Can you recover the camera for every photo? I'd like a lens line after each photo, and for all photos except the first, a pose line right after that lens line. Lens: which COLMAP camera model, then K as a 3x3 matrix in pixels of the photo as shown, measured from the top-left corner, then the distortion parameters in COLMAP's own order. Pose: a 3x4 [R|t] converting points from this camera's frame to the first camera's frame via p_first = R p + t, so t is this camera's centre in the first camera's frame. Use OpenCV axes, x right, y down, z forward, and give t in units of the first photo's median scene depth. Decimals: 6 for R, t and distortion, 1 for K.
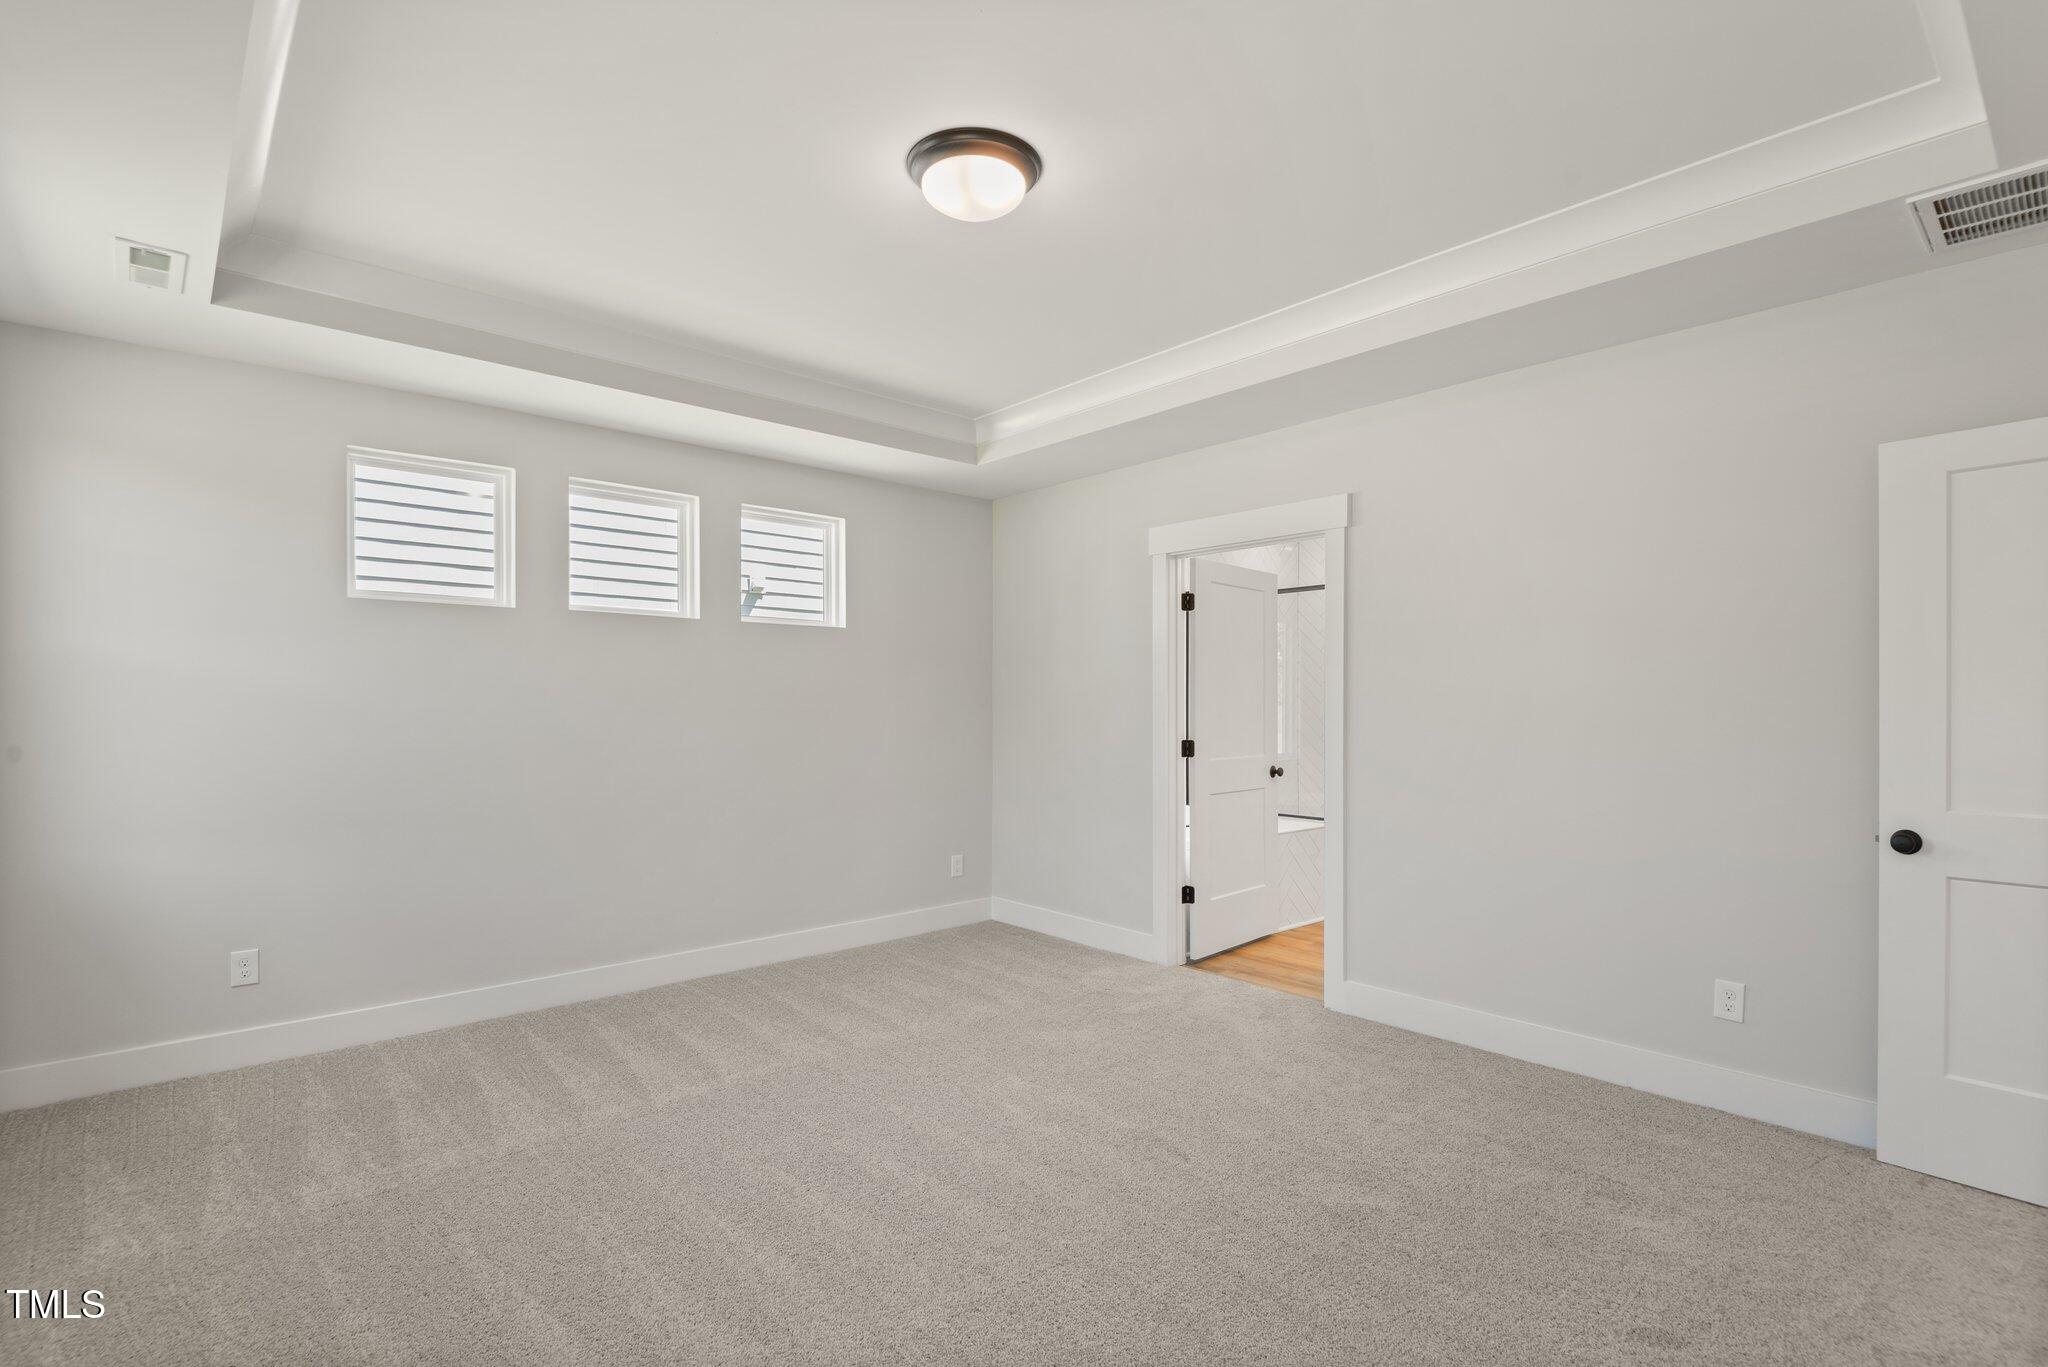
lens RADIAL K [[969.4, 0, 1020.3], [0, 969.4, 703.8], [0, 0, 1]] dist [-0.001949, -0.005265]
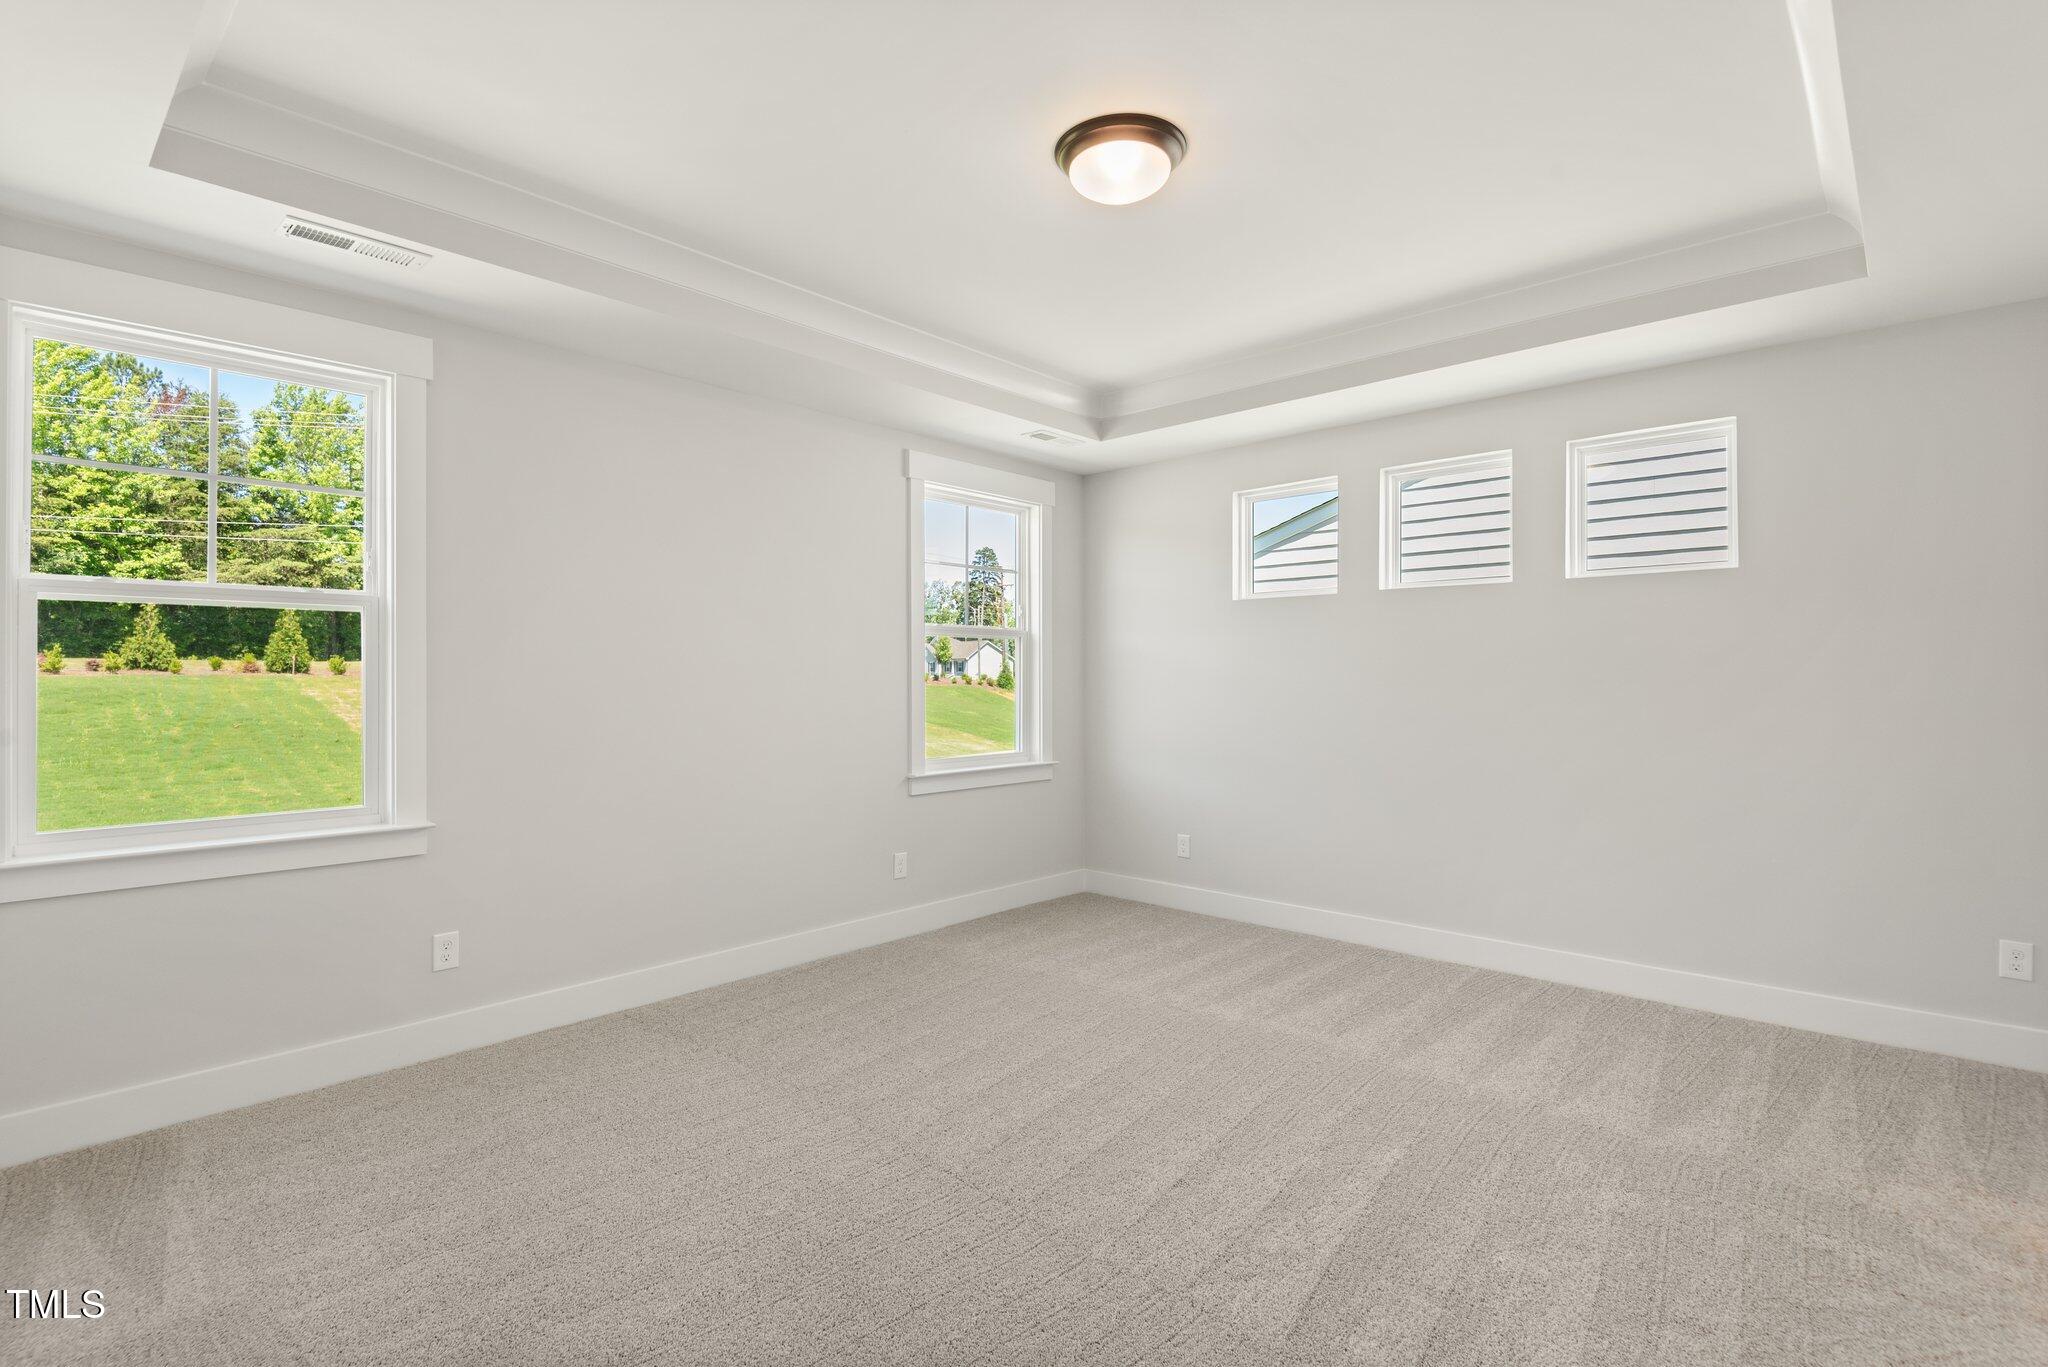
lens RADIAL K [[969.4, 0, 1020.7], [0, 969.4, 672.8], [0, 0, 1]] dist [-0.001949, -0.005265]
pose [[0.089984, -0.004022, -0.995935, 0.658279], [0.001445, 0.999991, -0.003908, 0.001429], [0.995942, -0.001088, 0.089989, 0.554280]]
